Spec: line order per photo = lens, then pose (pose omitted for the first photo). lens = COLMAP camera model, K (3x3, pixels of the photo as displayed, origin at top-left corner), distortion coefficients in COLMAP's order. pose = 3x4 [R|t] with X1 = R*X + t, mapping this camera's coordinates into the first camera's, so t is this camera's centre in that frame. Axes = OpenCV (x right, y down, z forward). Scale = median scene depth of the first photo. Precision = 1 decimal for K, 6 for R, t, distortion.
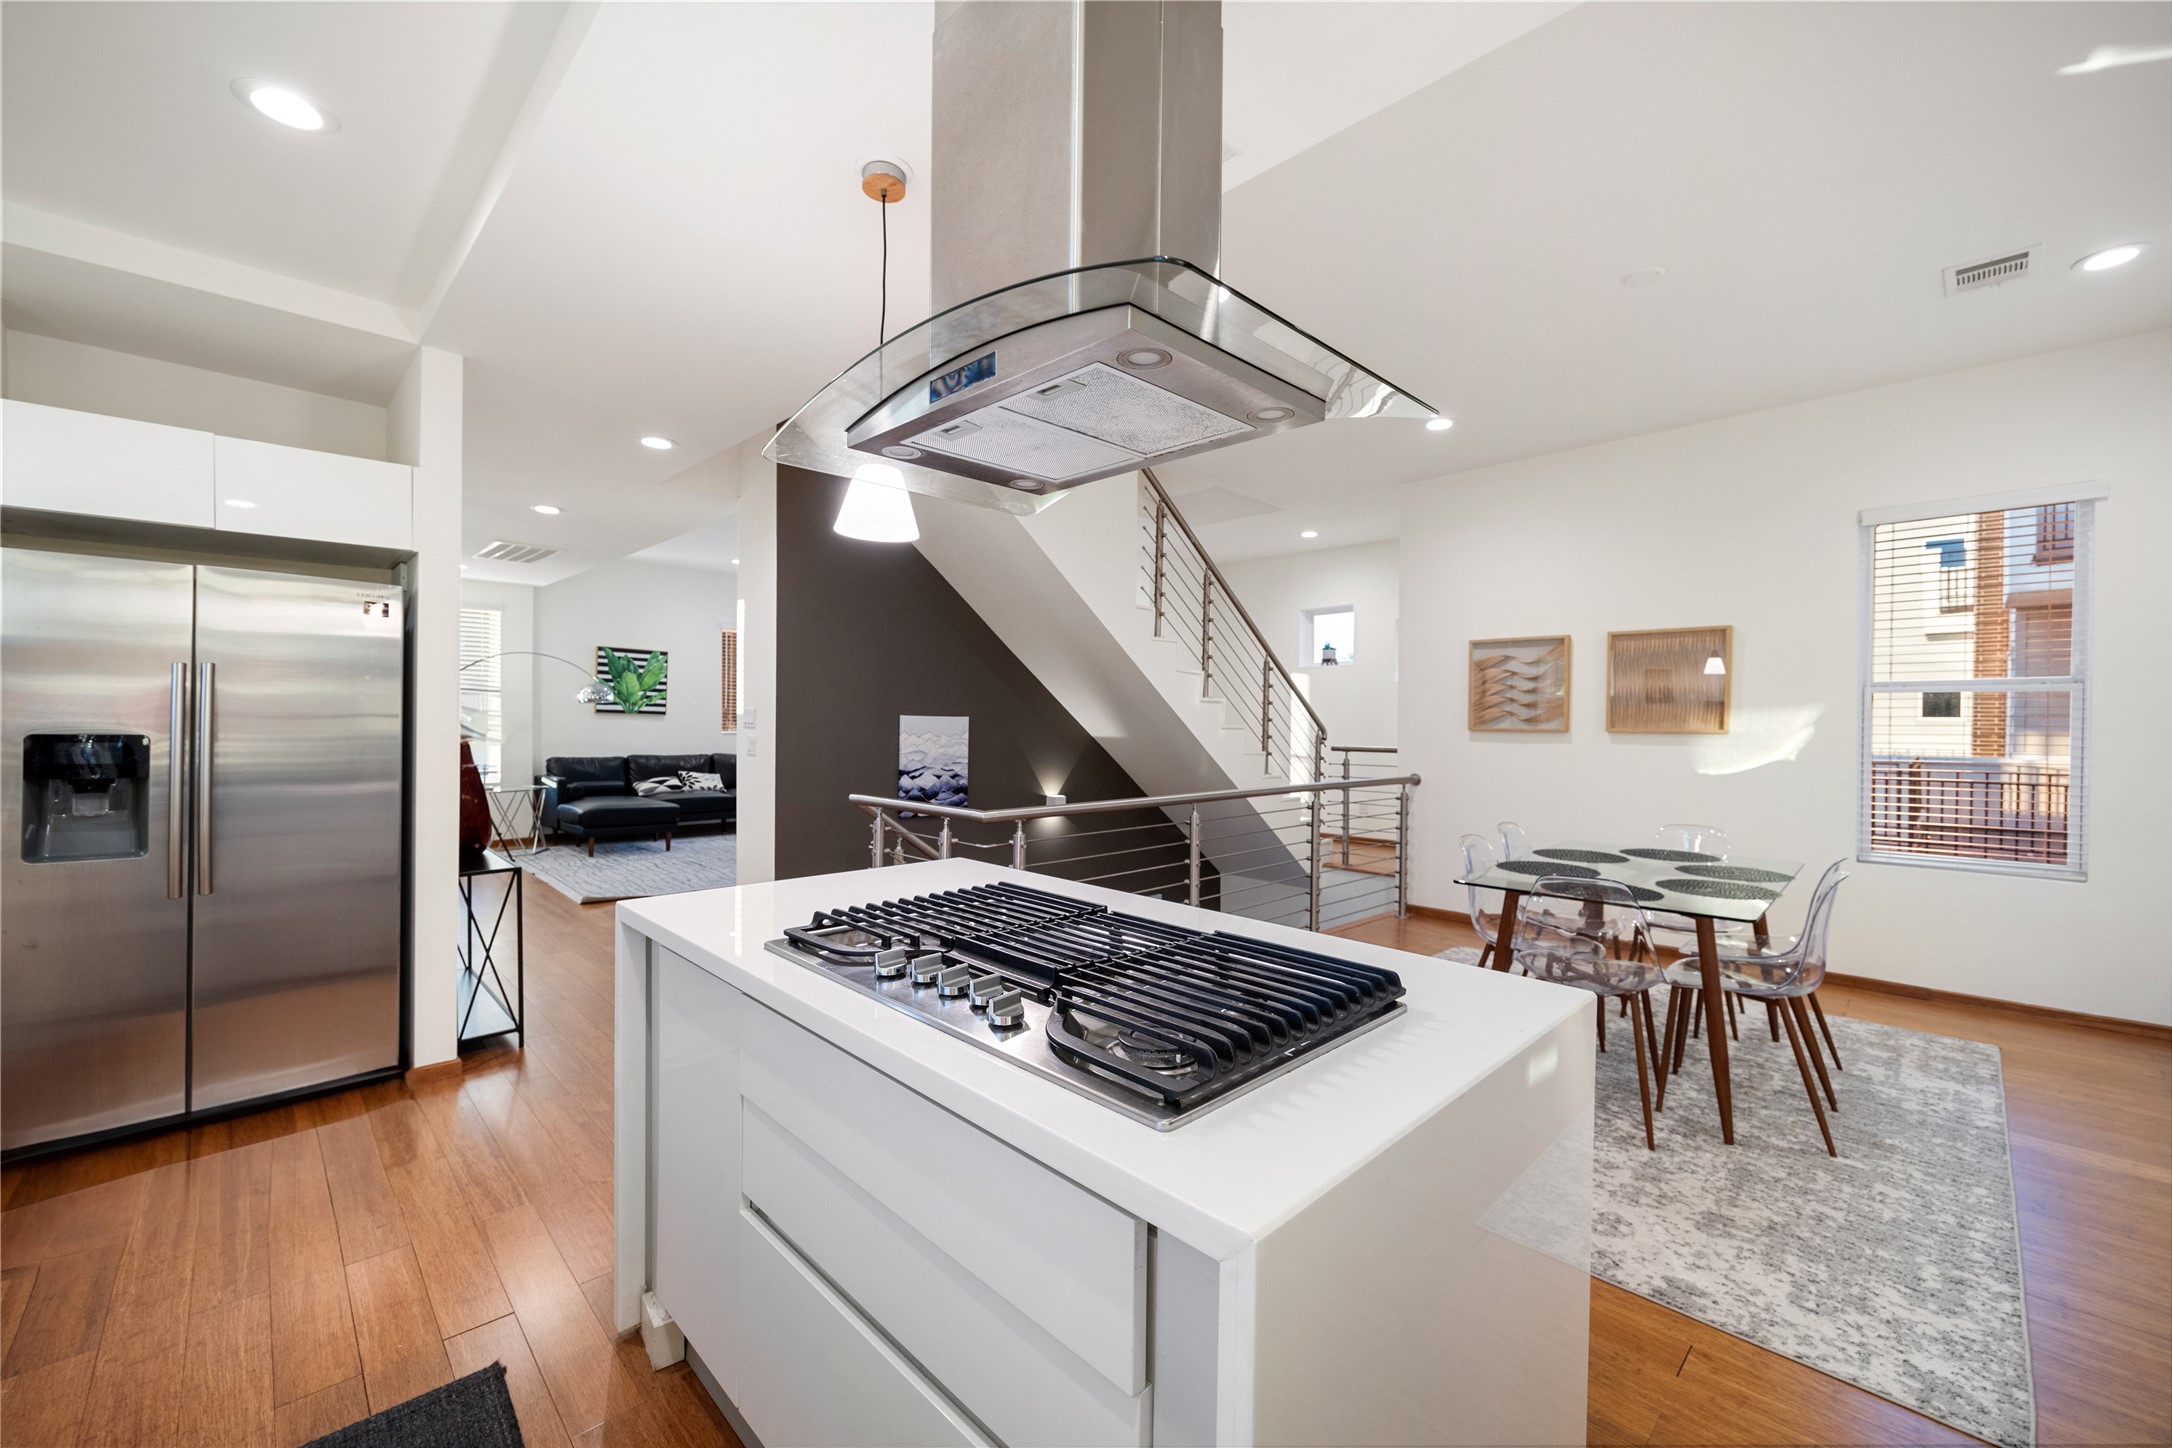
lens RADIAL K [[873.8, 0, 1090.3], [0, 873.8, 731.5], [0, 0, 1]] dist [0.001263, 0.000079]
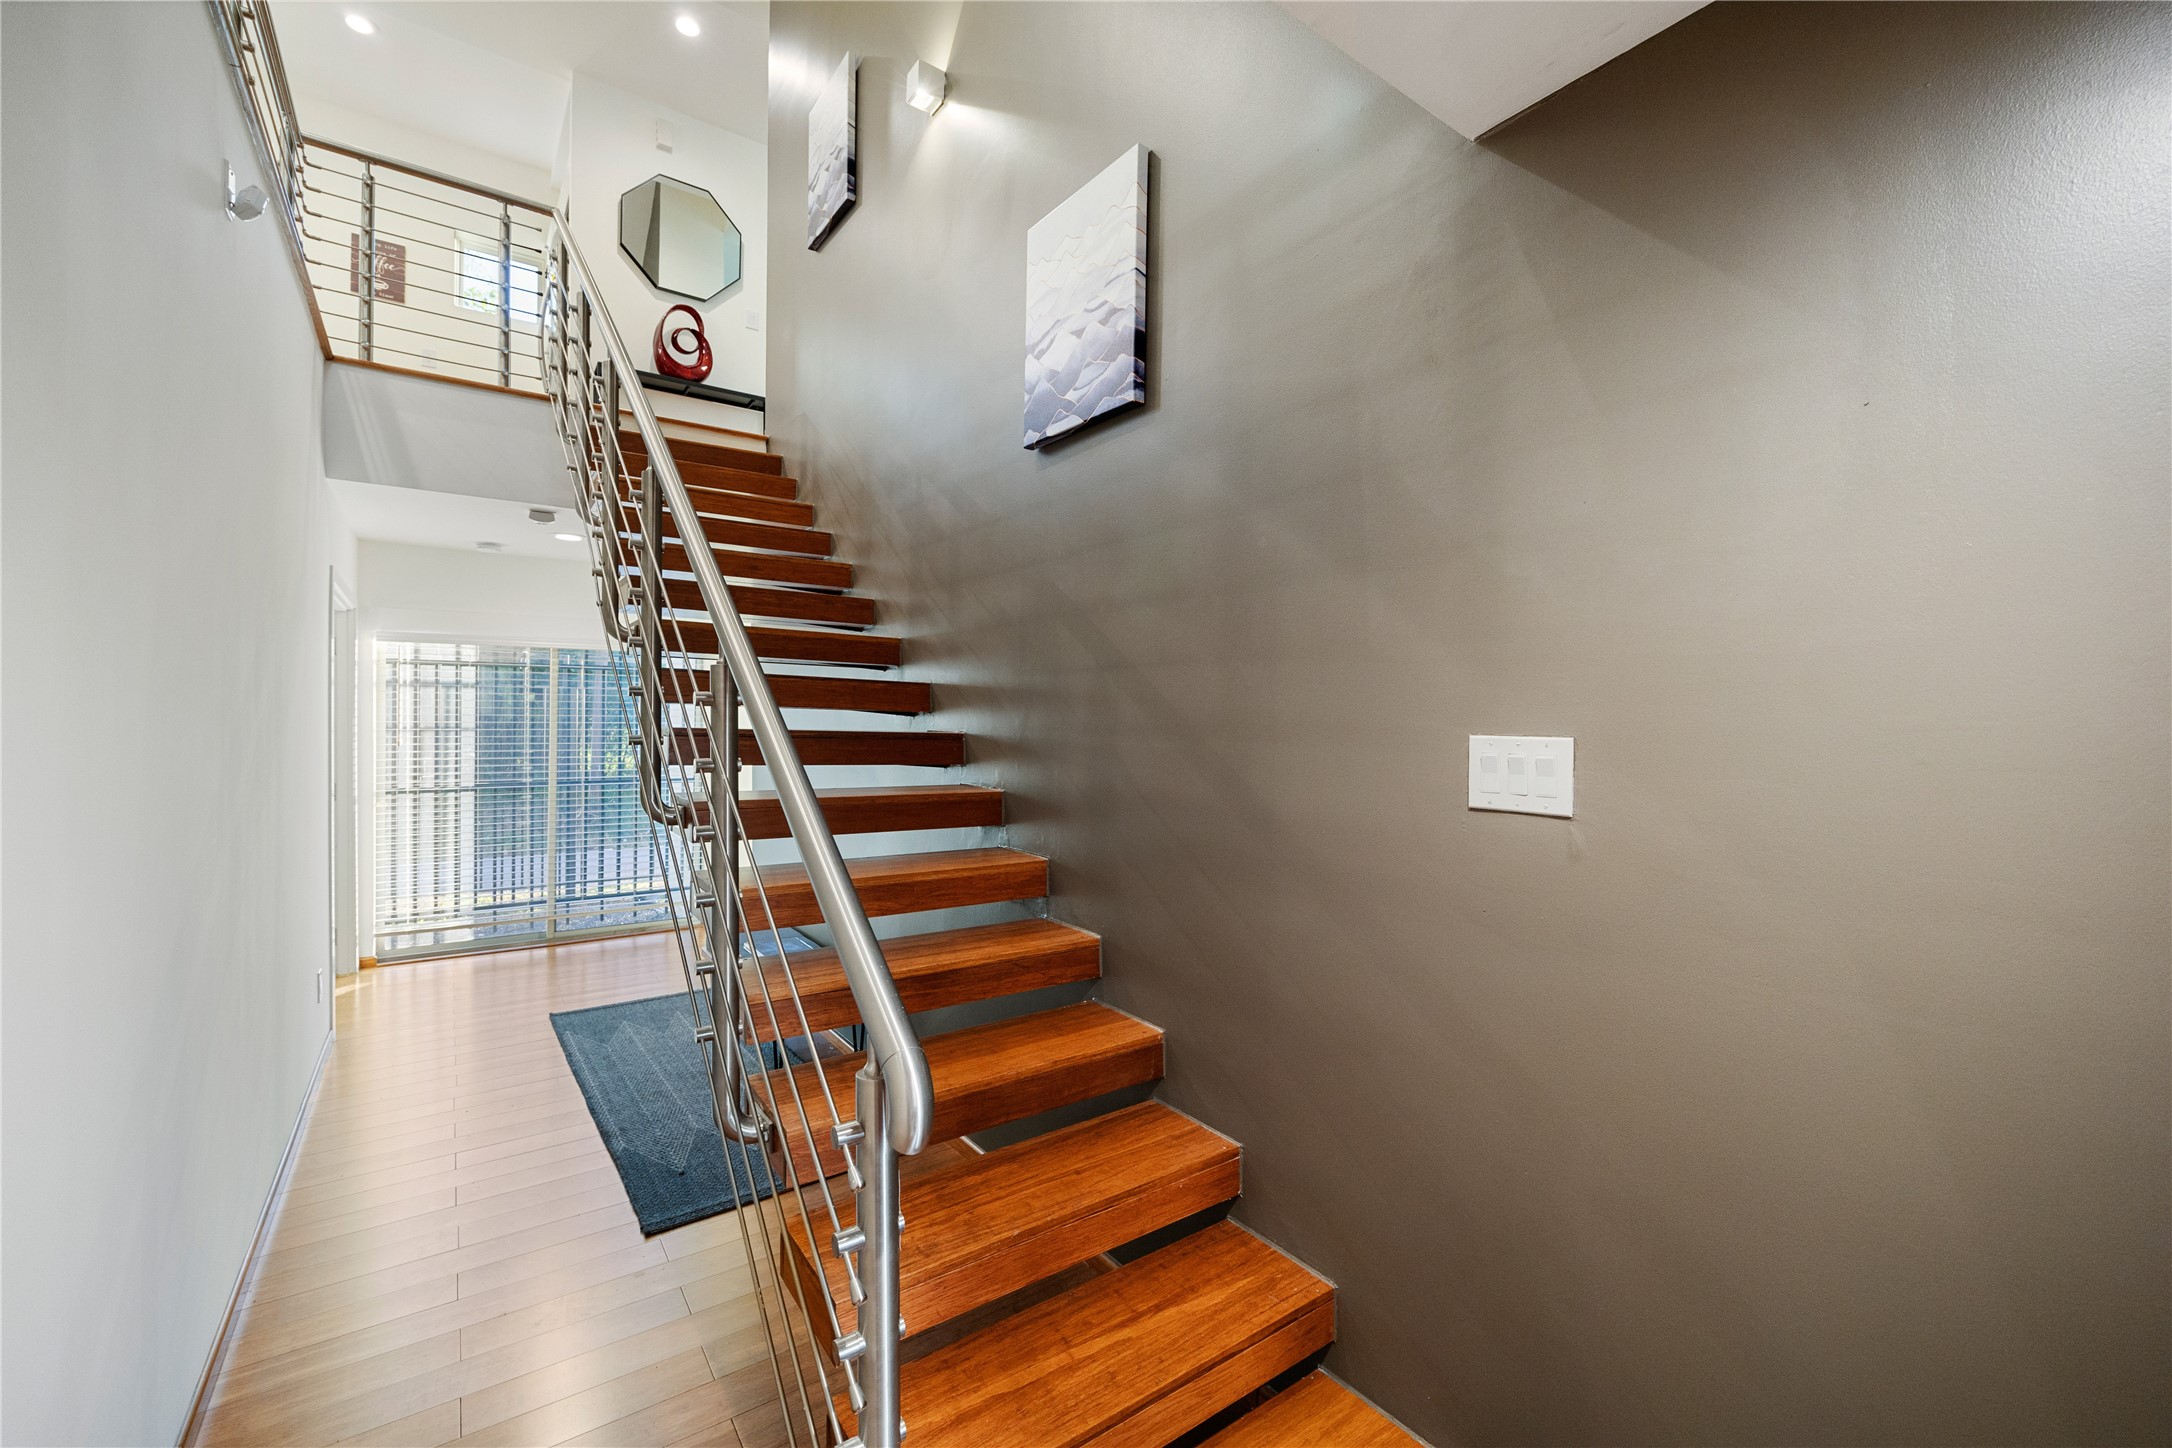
lens RADIAL K [[873.8, 0, 1086.5], [0, 873.8, 719.4], [0, 0, 1]] dist [0.001263, 0.000079]
pose [[-0.139680, -0.002241, -0.990194, 0.155898], [-0.008925, 0.999960, -0.001004, 0.153814], [0.990157, 0.008697, -0.139694, 0.687694]]
